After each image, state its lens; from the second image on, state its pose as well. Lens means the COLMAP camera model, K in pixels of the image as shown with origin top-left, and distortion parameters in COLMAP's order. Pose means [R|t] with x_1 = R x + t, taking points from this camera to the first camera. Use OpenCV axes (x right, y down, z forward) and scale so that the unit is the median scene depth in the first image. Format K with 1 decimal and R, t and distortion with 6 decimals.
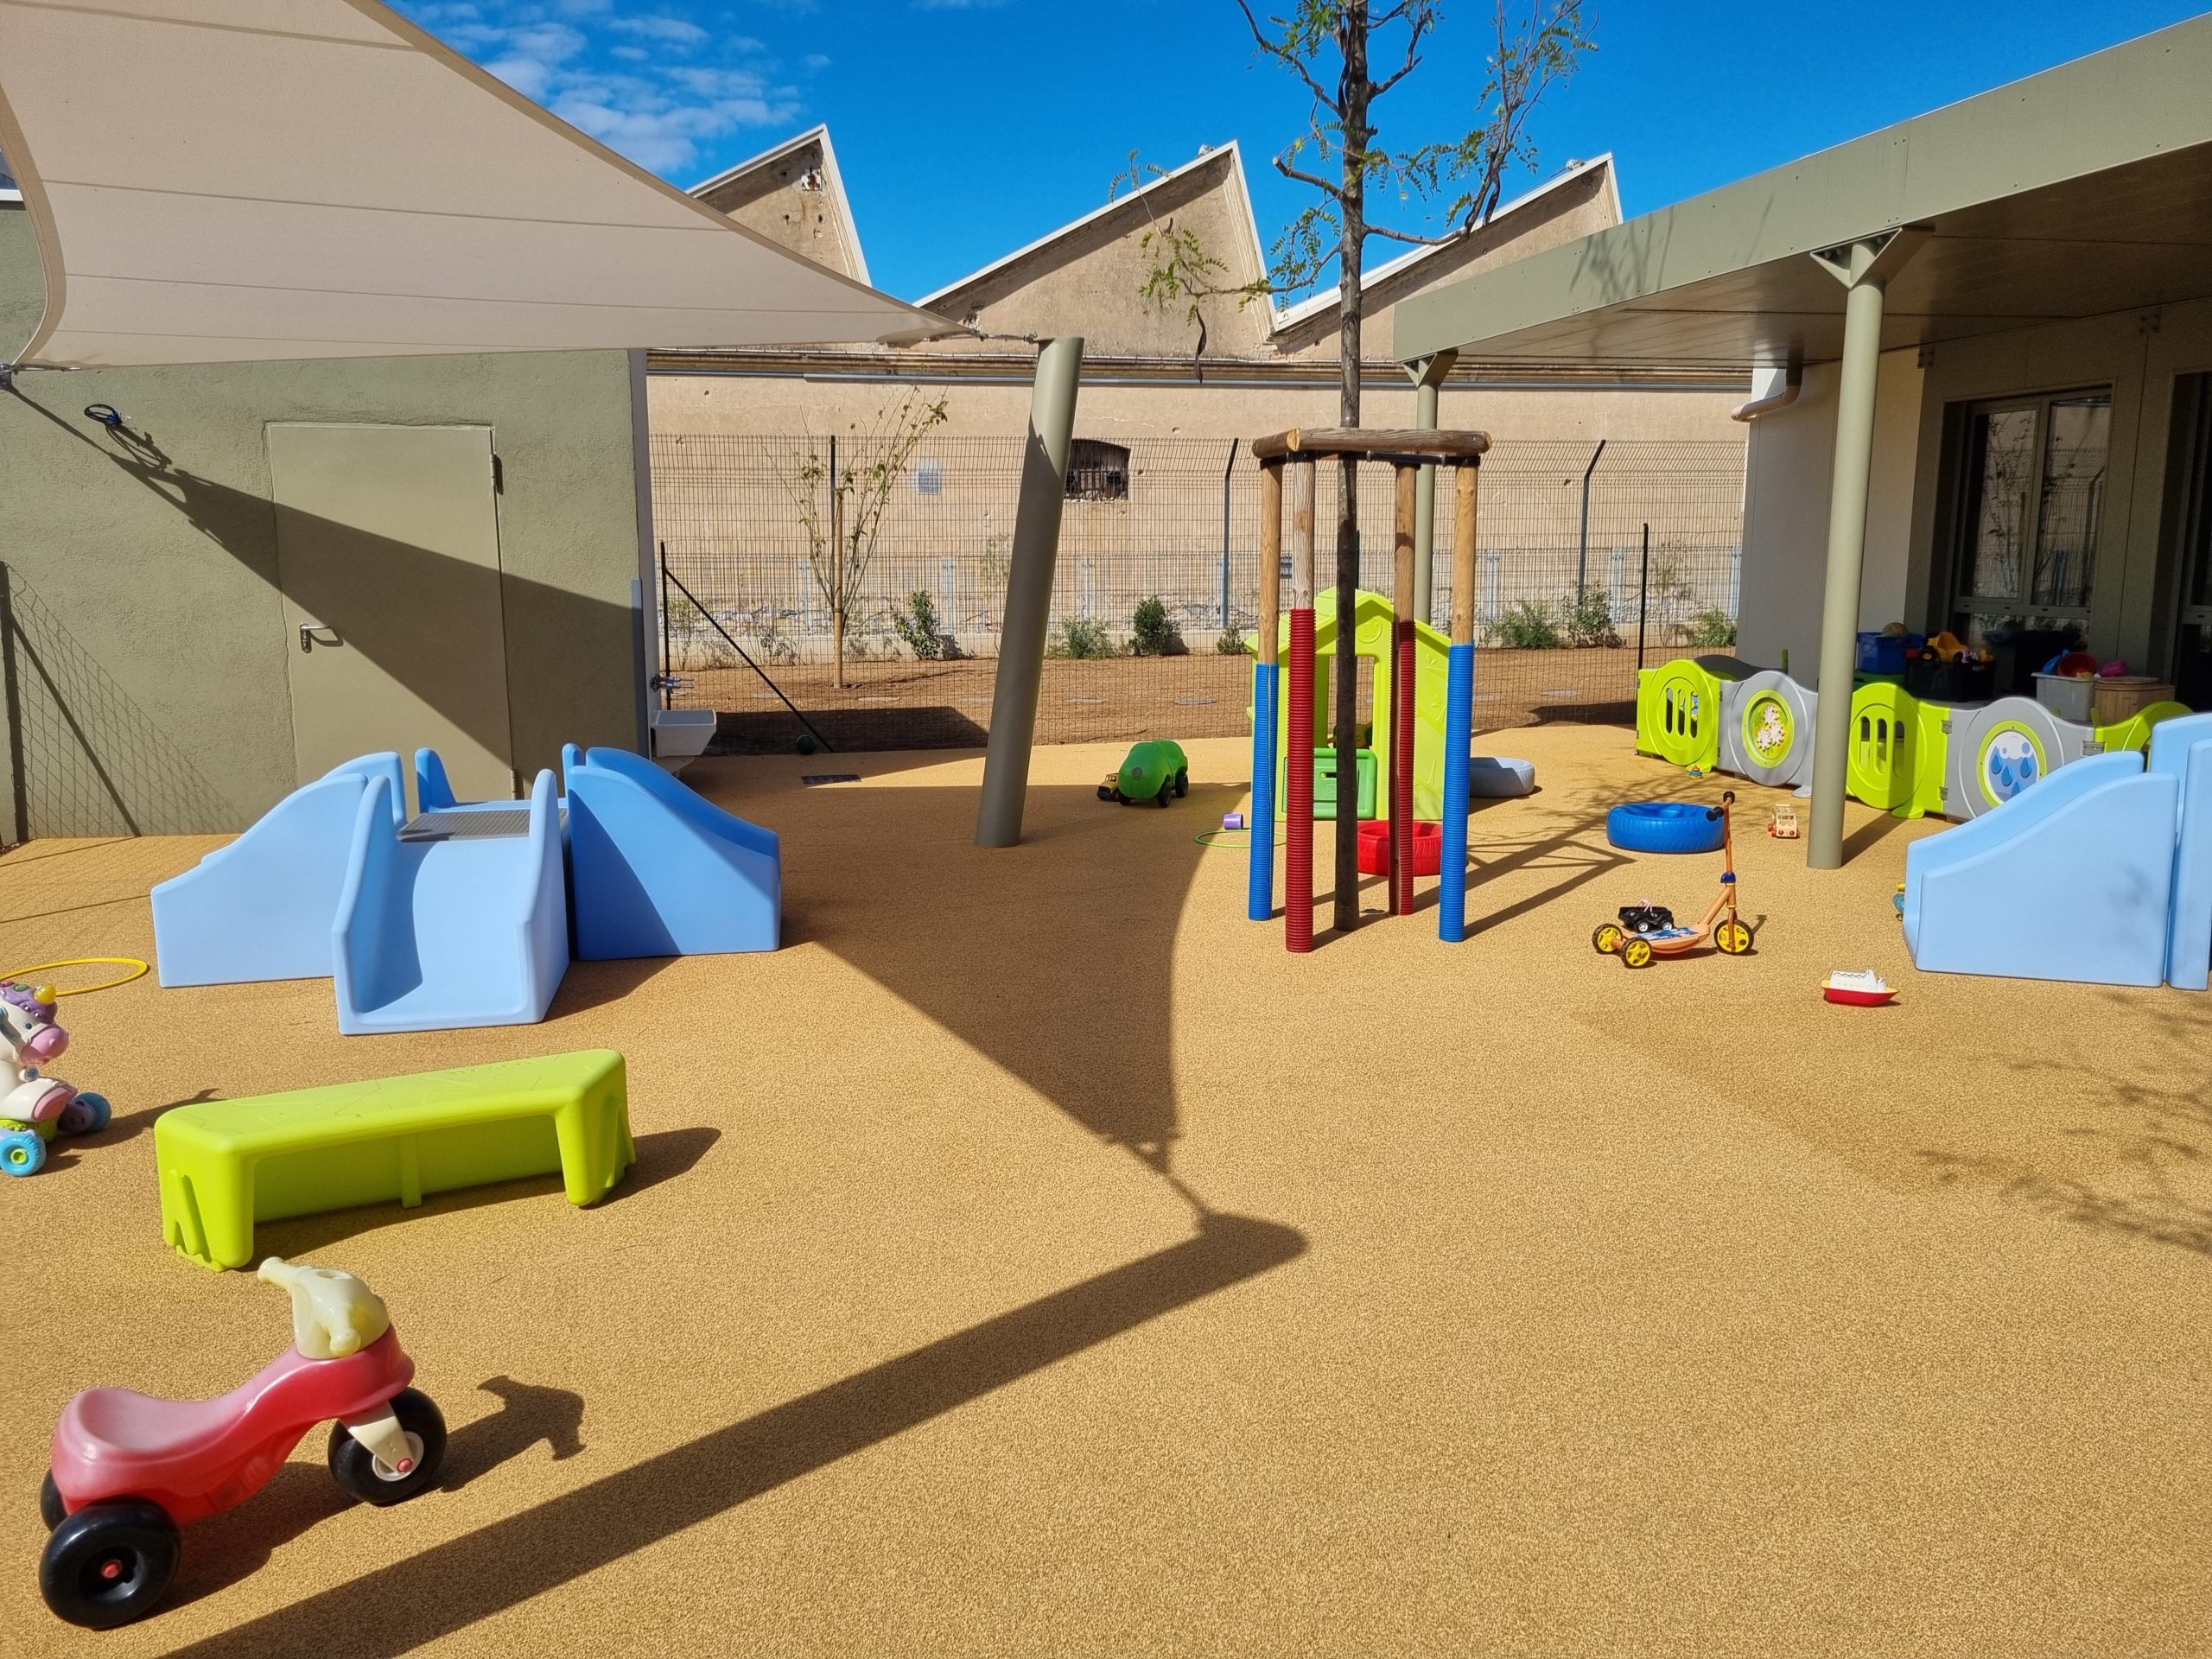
lens RADIAL K [[1645.2, 0, 1097.0], [0, 1645.2, 828.1], [0, 0, 1]] dist [0.032327, -0.008061]
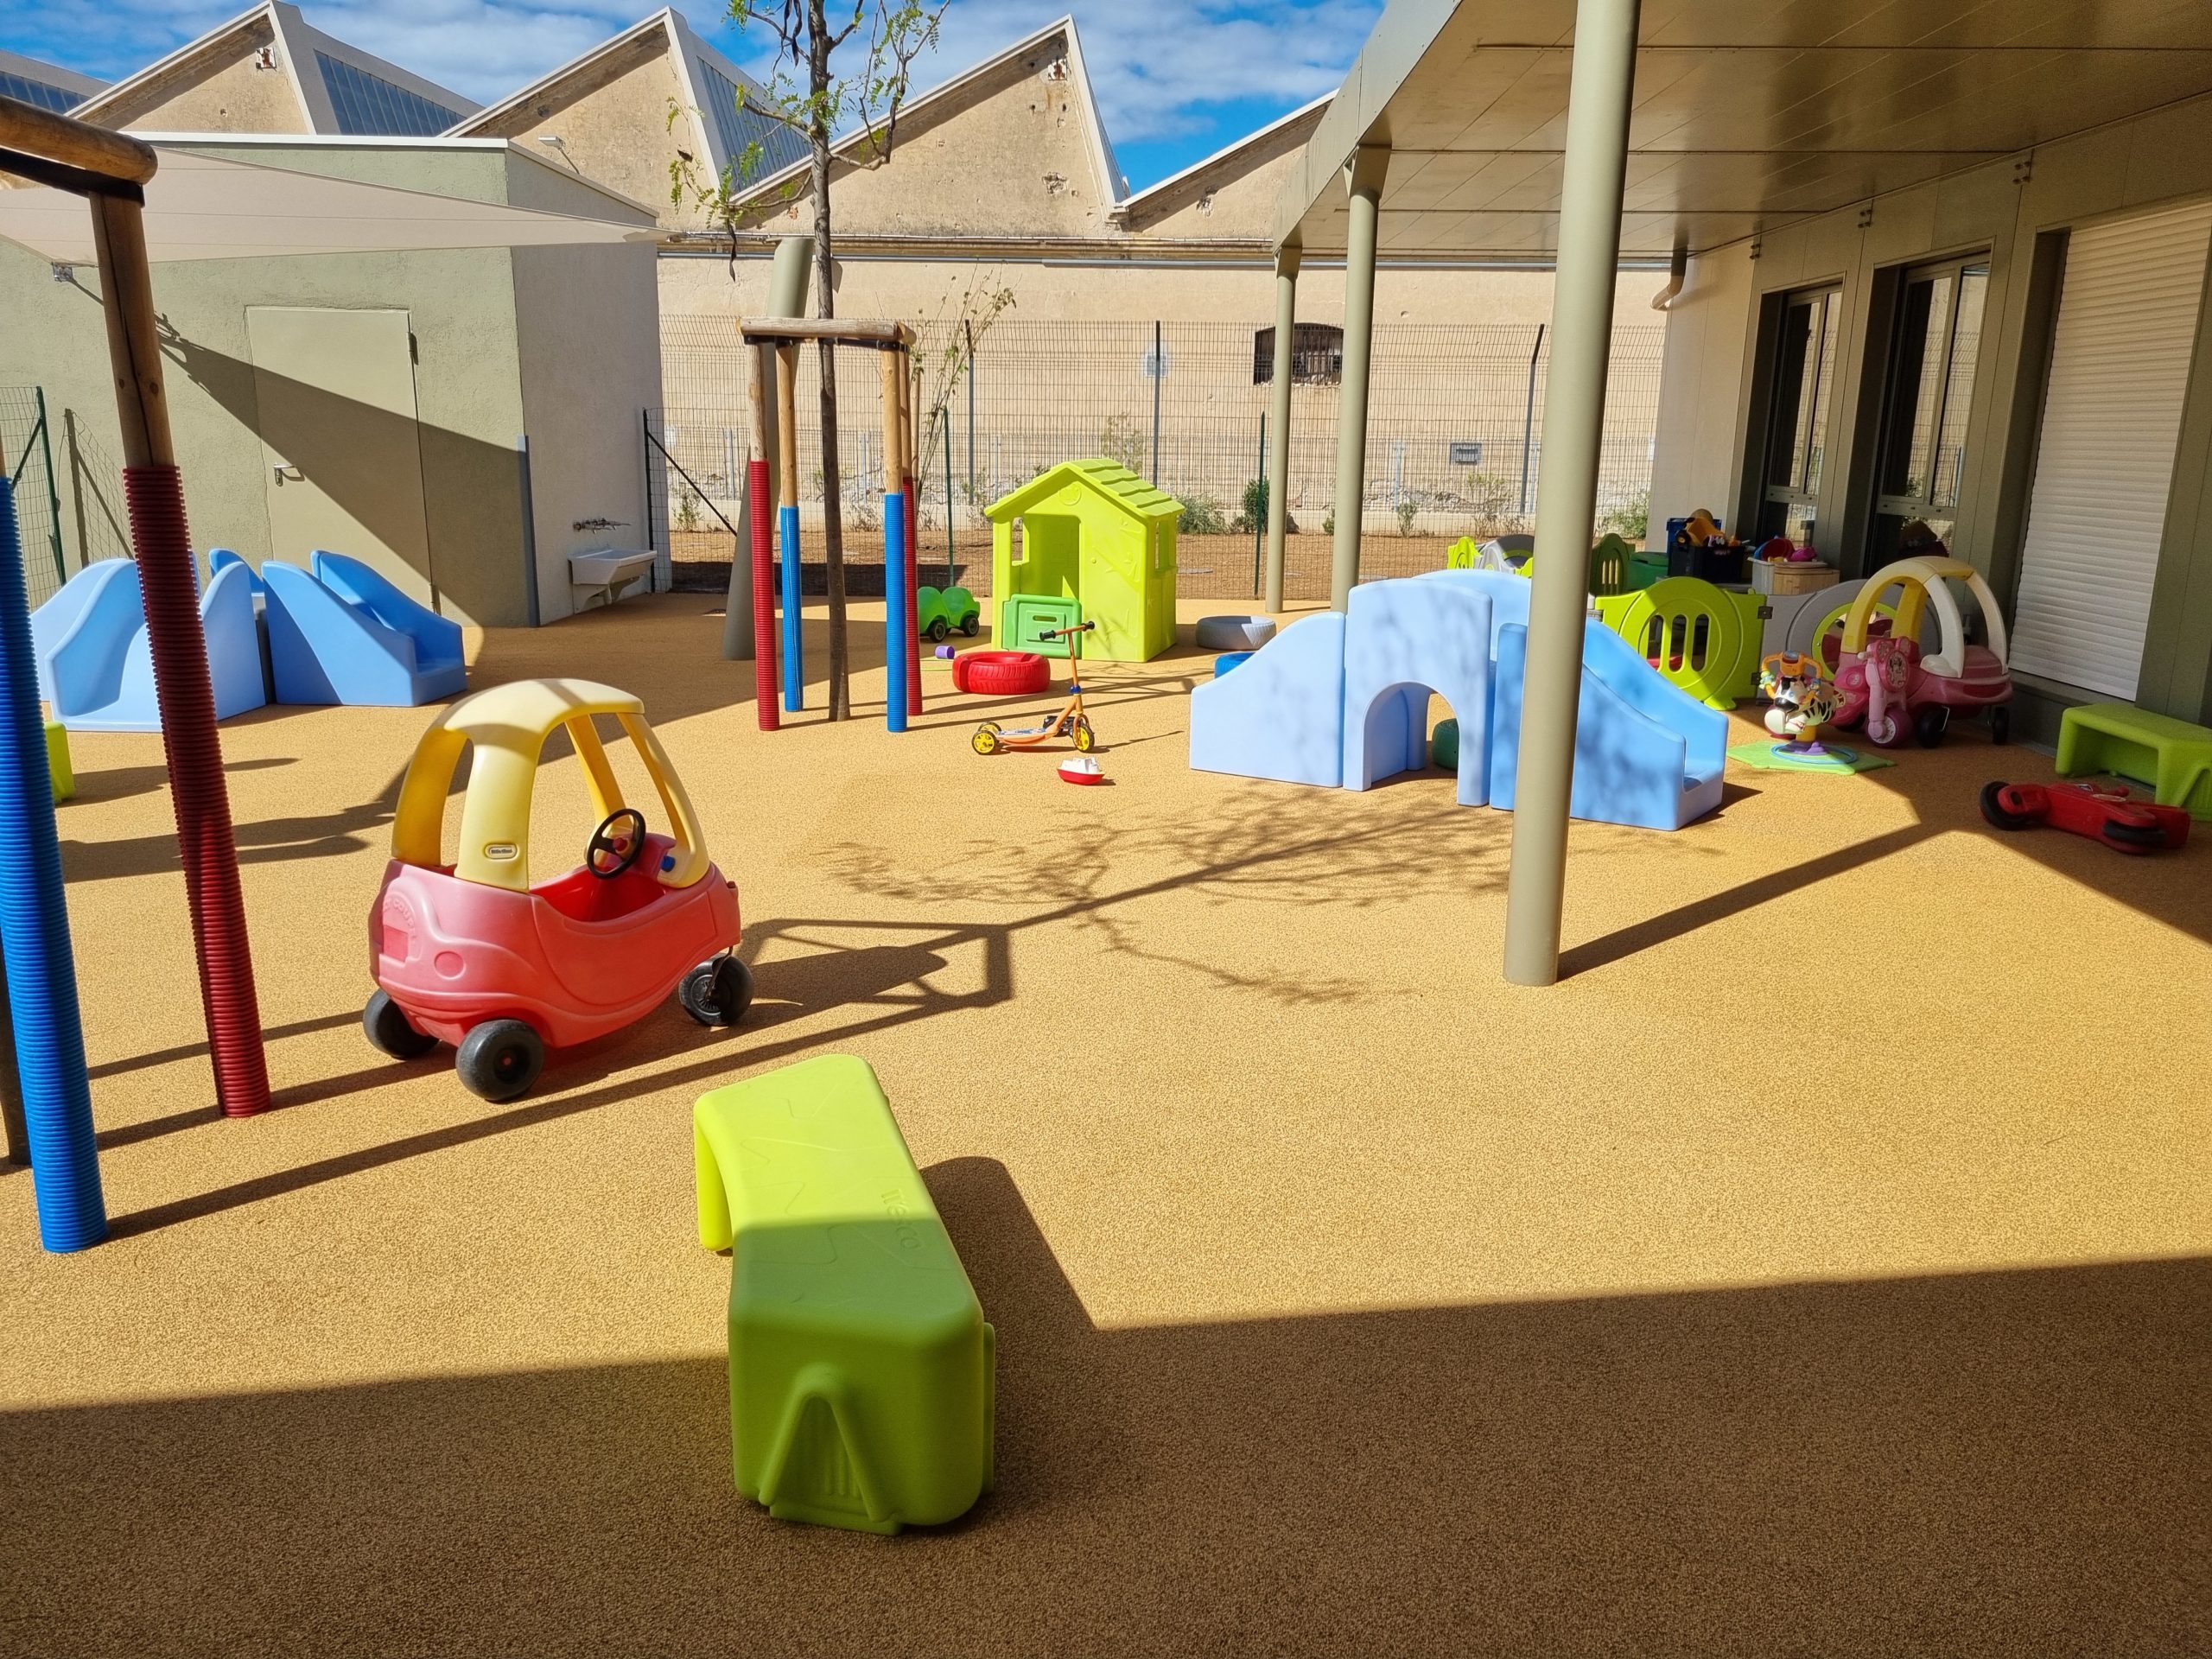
lens RADIAL K [[1645.2, 0, 1127.7], [0, 1645.2, 833.1], [0, 0, 1]] dist [0.032327, -0.008061]
pose [[0.973090, 0.074104, -0.218186, 0.197256], [-0.058917, 0.995418, 0.075313, 0.011914], [0.222767, -0.060431, 0.972997, -0.058706]]
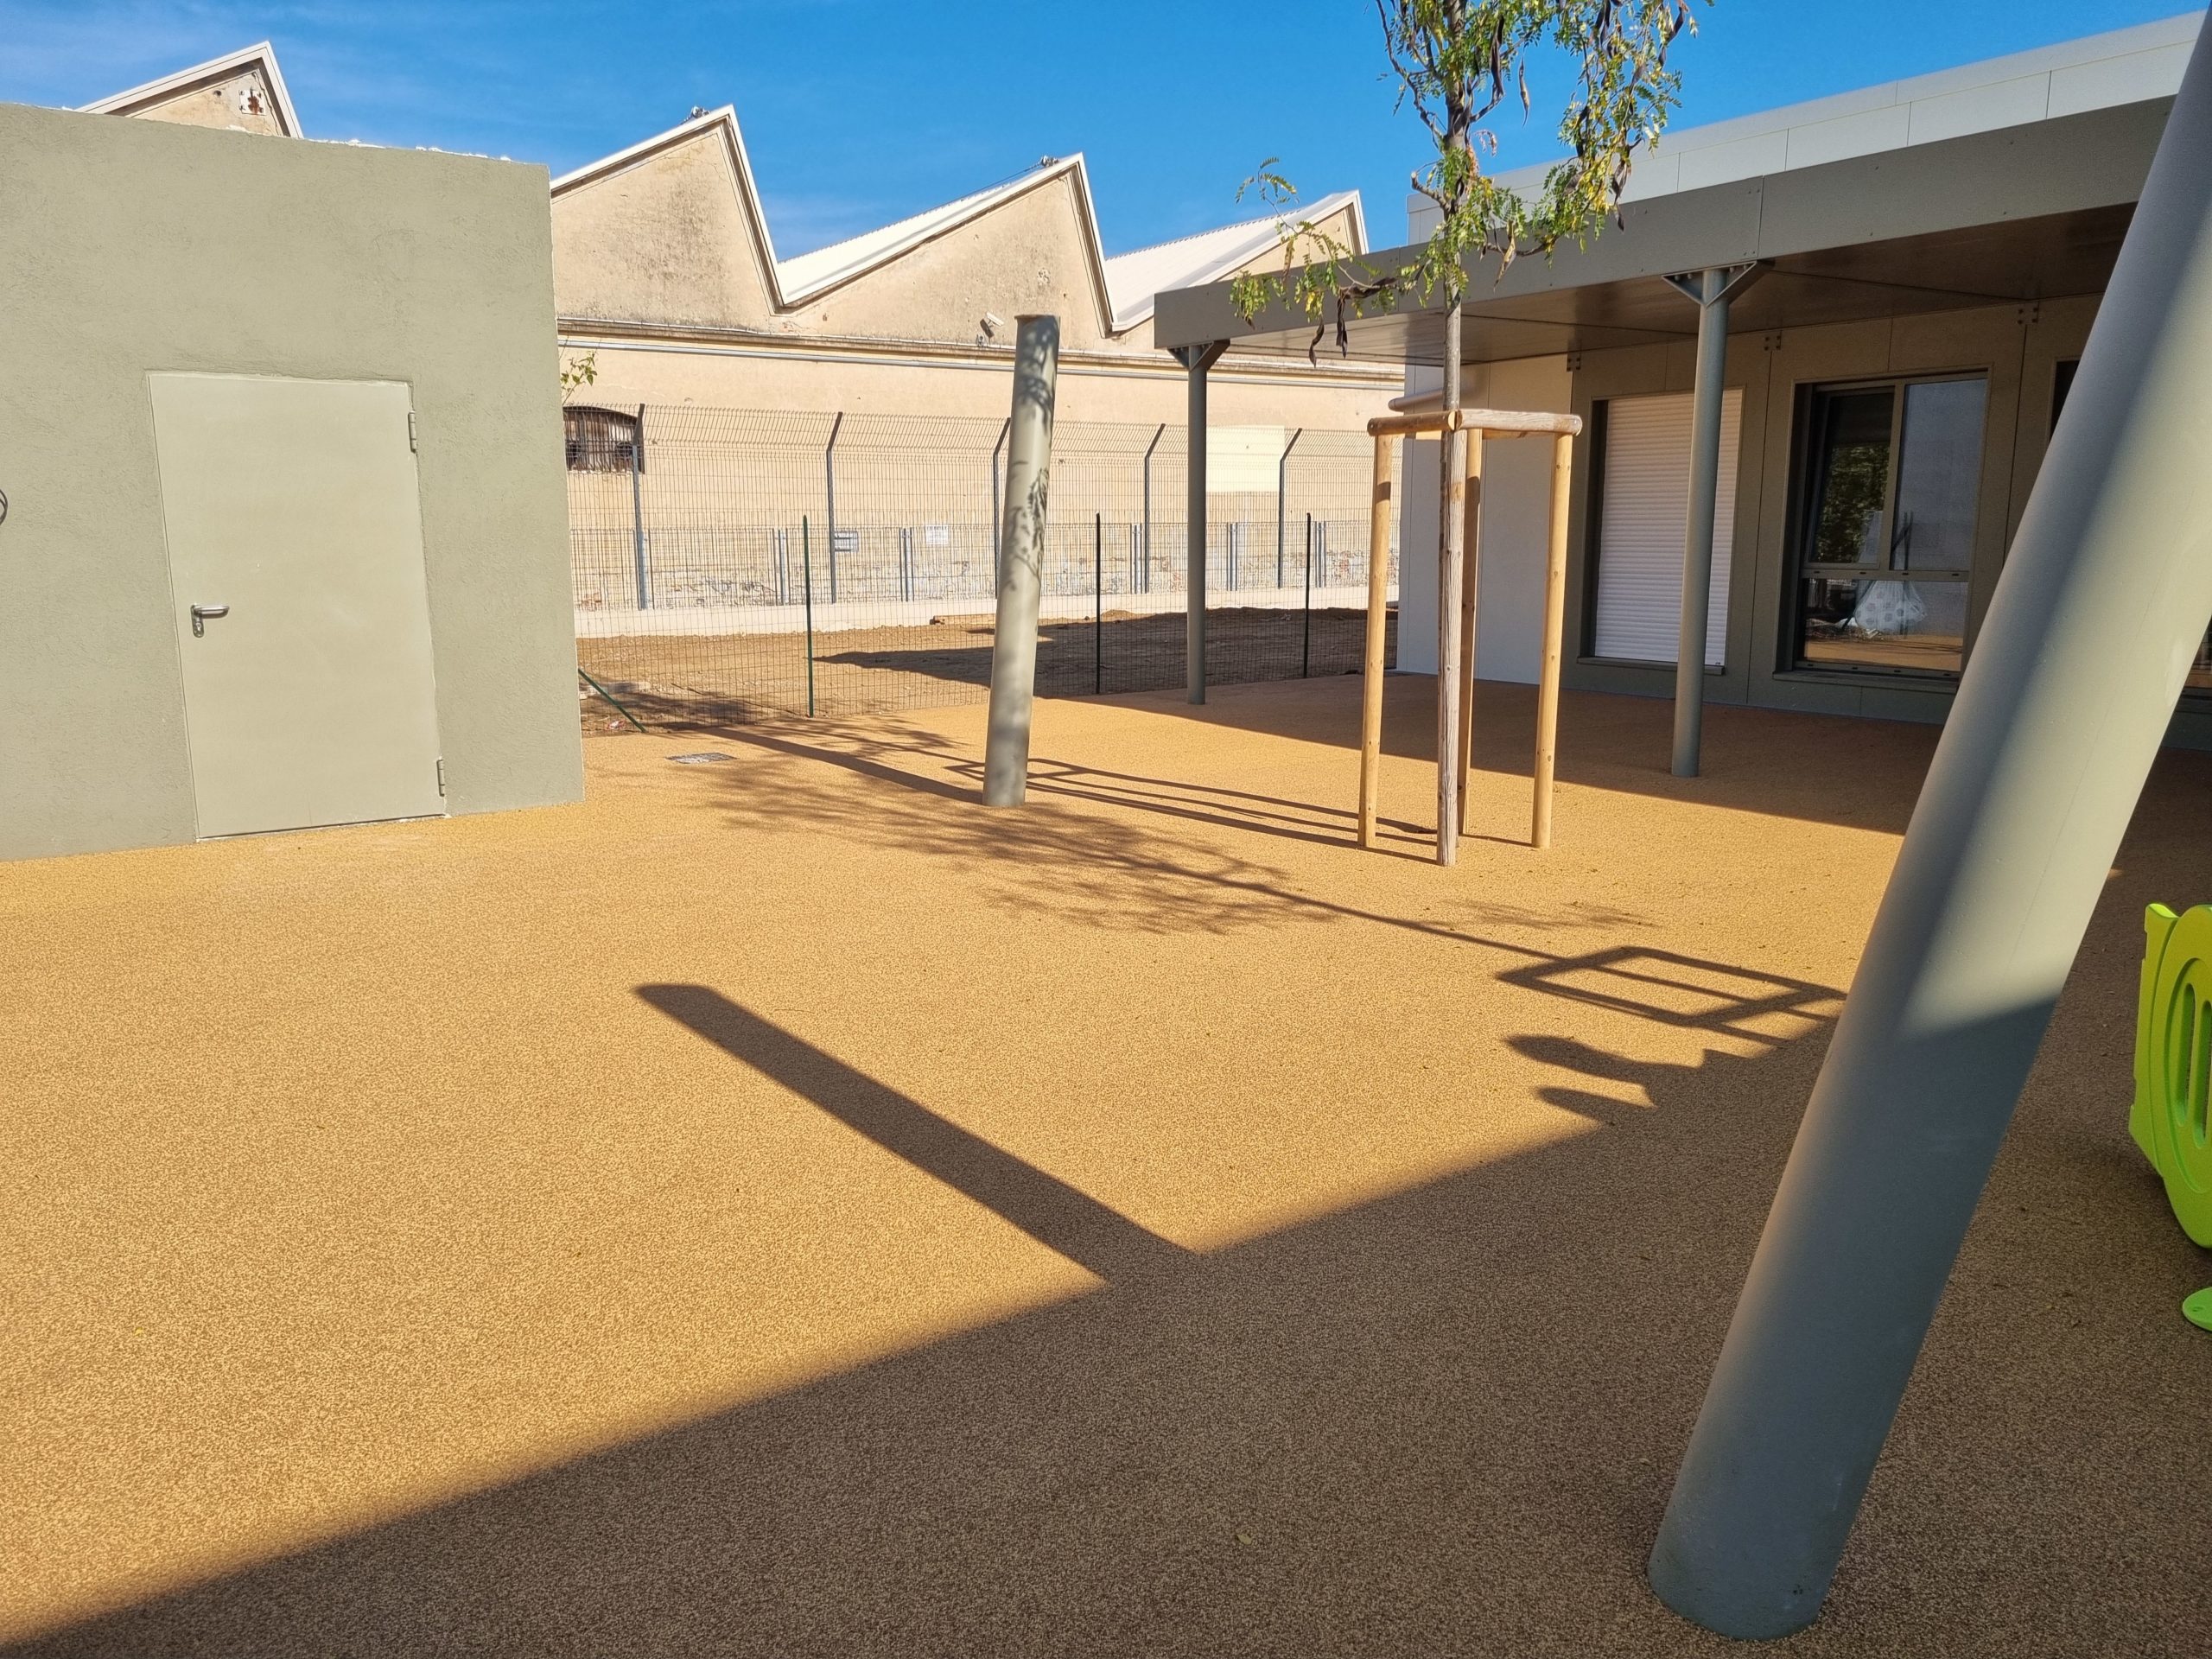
lens RADIAL K [[1645.2, 0, 1106.1], [0, 1645.2, 830.5], [0, 0, 1]] dist [0.032327, -0.008061]
pose [[0.920917, -0.074684, 0.382536, -0.172985], [0.068657, 0.997207, 0.029405, 0.001230], [-0.383664, -0.000816, 0.923472, 0.004015]]
